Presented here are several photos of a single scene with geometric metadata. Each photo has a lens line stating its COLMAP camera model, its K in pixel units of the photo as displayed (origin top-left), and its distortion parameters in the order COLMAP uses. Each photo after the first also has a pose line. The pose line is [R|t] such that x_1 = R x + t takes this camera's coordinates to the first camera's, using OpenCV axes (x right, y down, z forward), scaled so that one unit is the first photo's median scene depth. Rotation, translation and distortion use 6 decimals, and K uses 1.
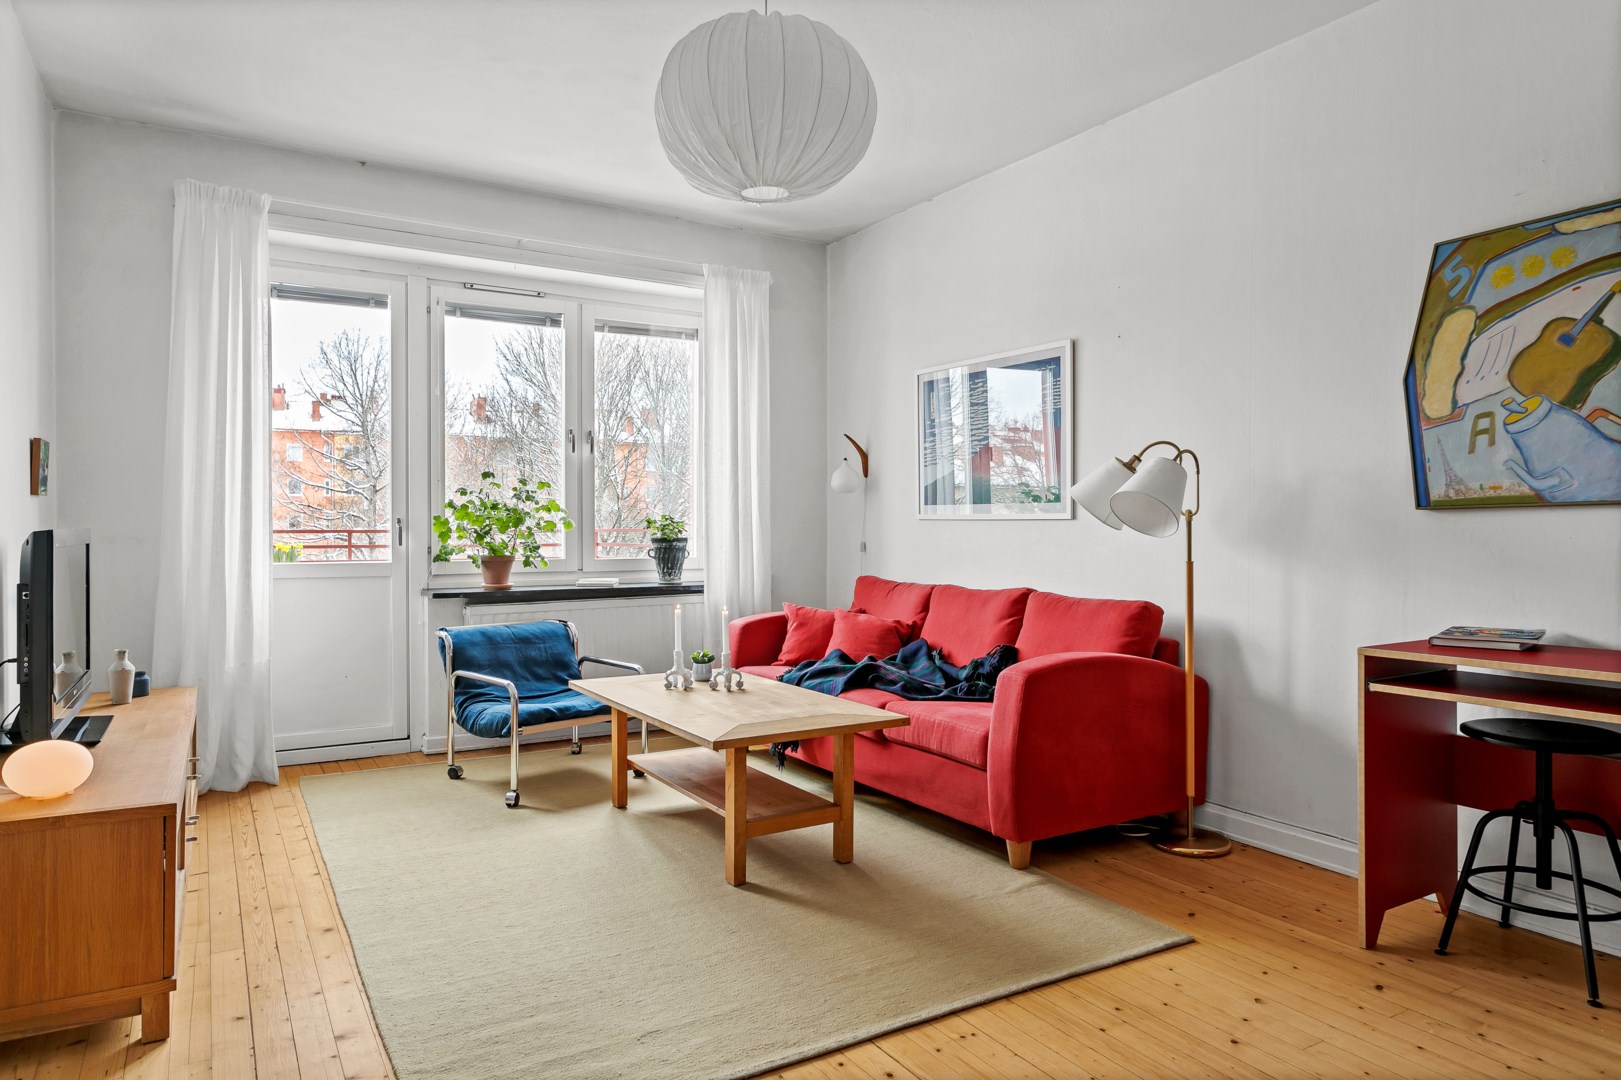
lens RADIAL K [[1004.9, 0, 810.5], [0, 1004.9, 540.0], [0, 0, 1]] dist [0.000524, 0.002231]
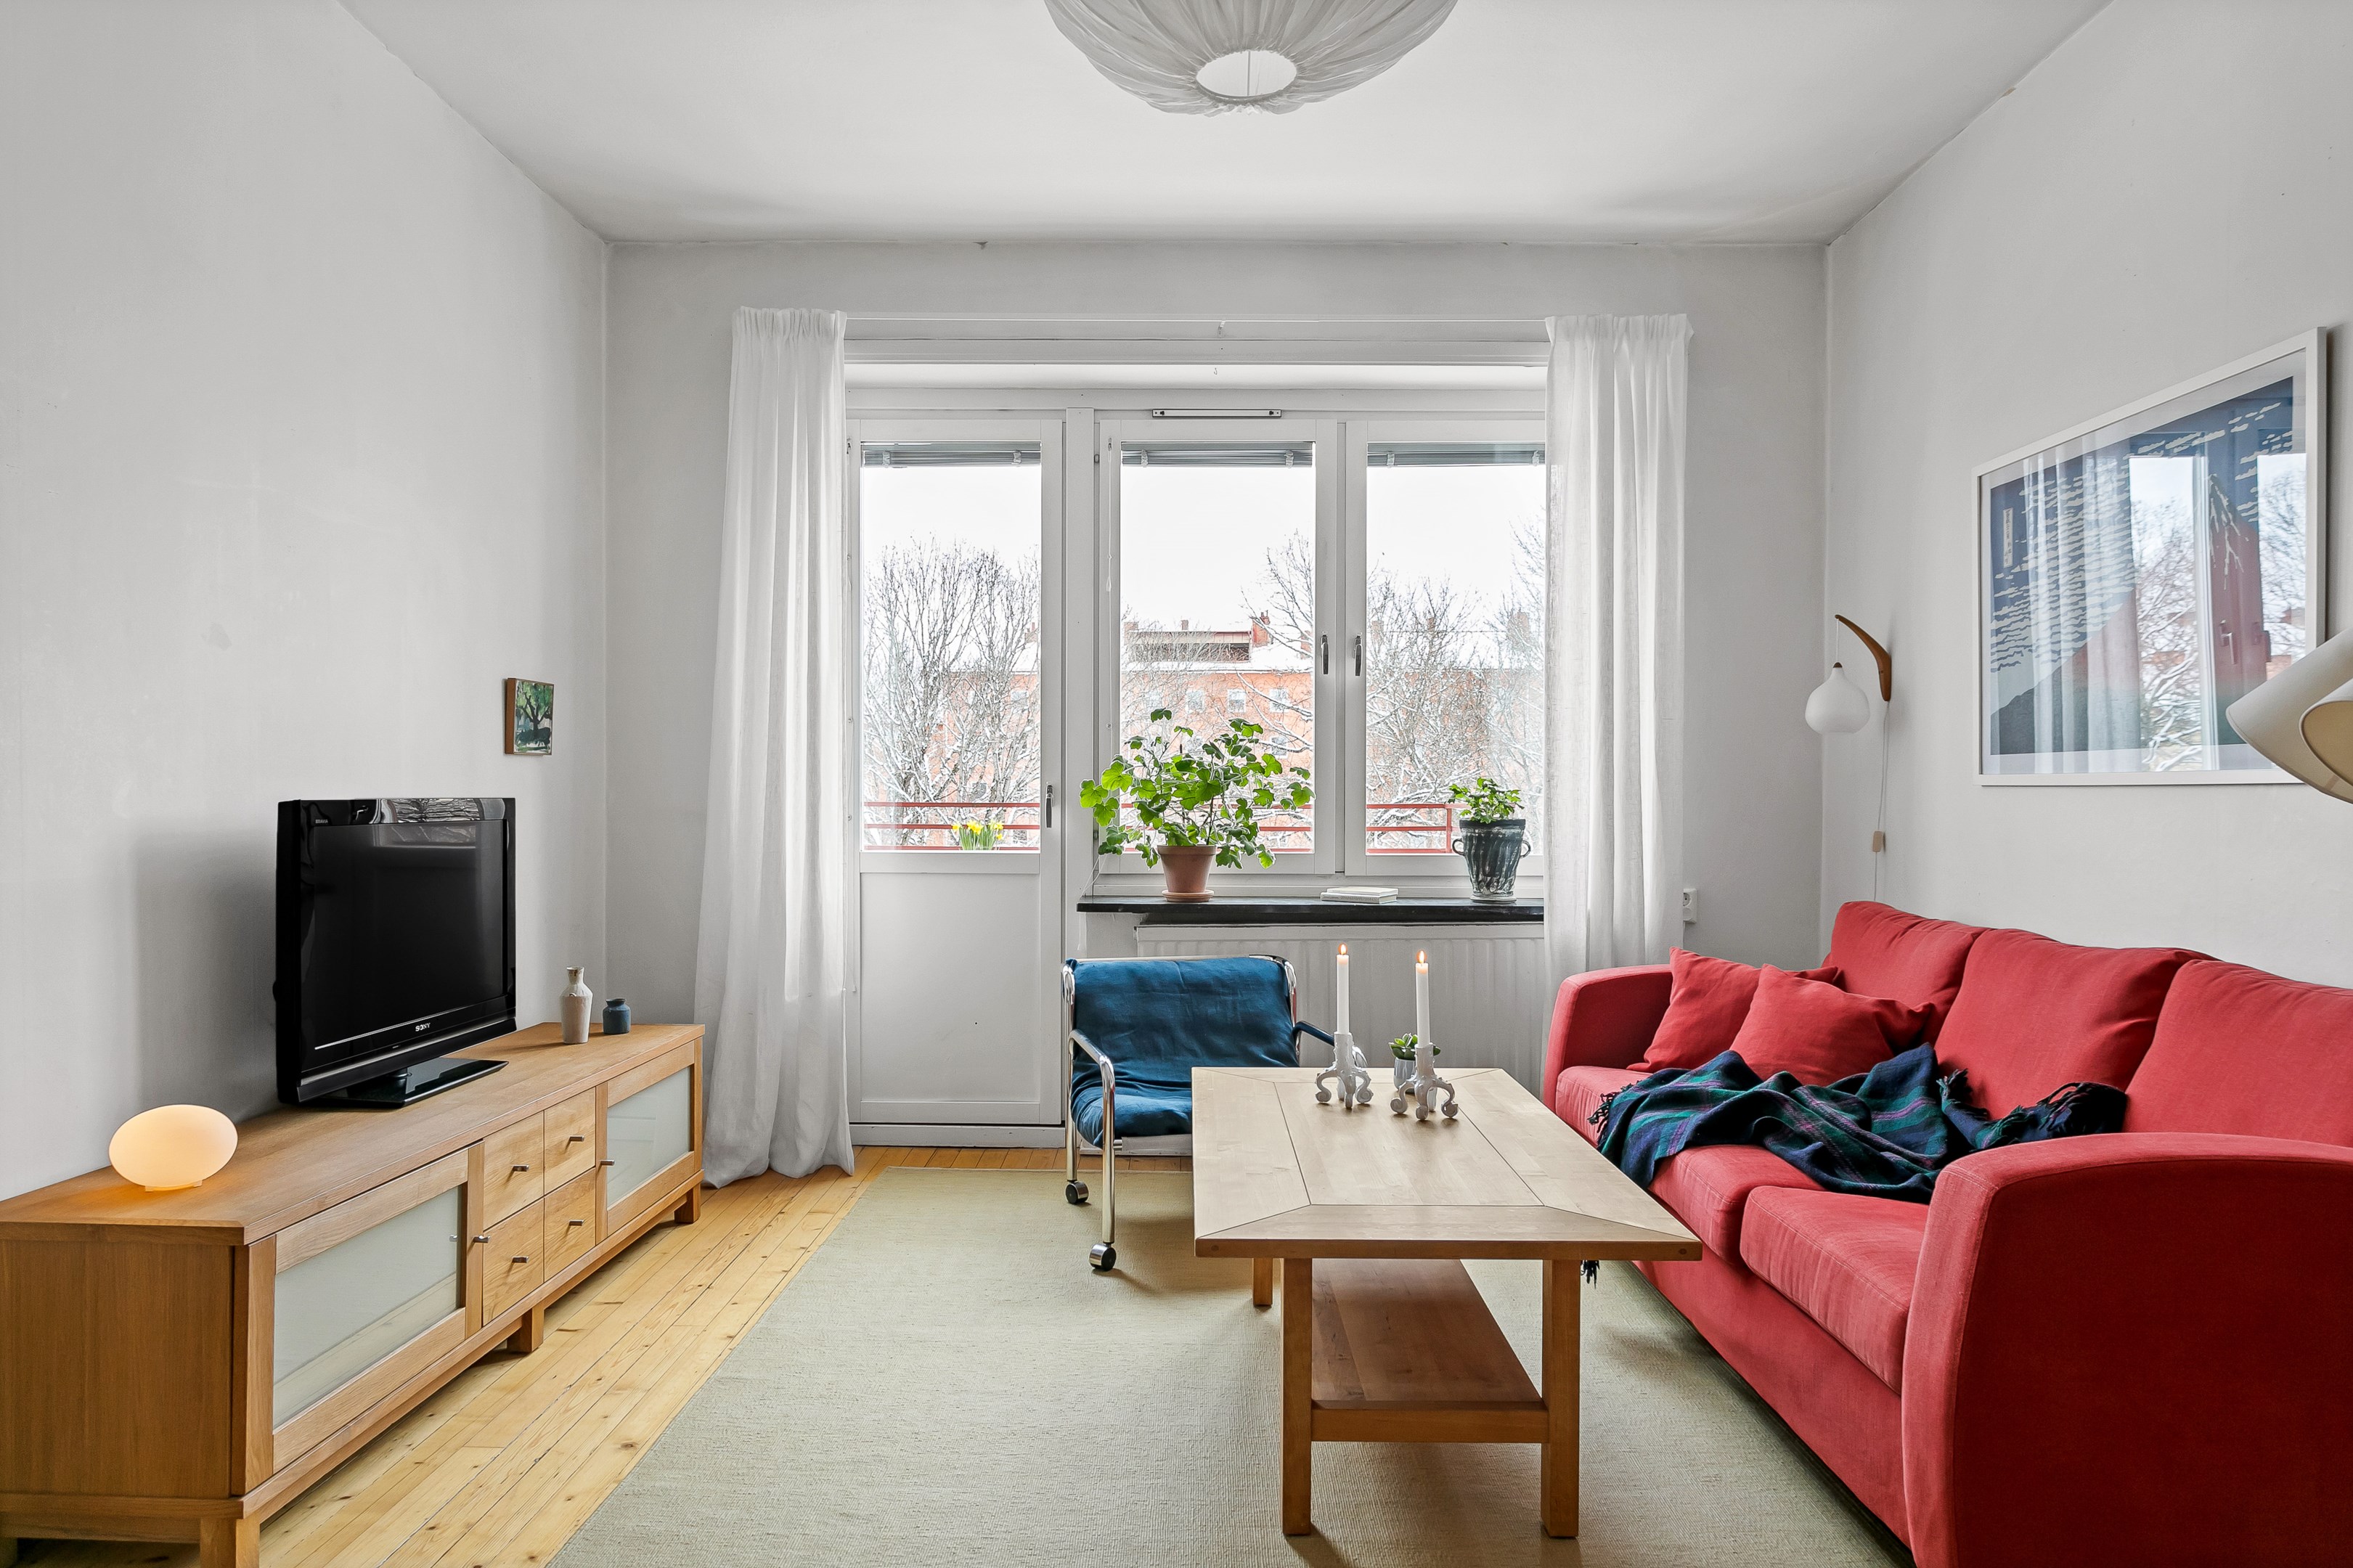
lens RADIAL K [[1477.8, 0, 1171.1], [0, 1477.8, 821.1], [0, 0, 1]] dist [-0.003500, 0.003398]
pose [[0.846452, 0.010494, -0.532361, 0.170060], [-0.010039, 0.999943, 0.003750, -0.002880], [0.532370, 0.002170, 0.846509, 0.241022]]
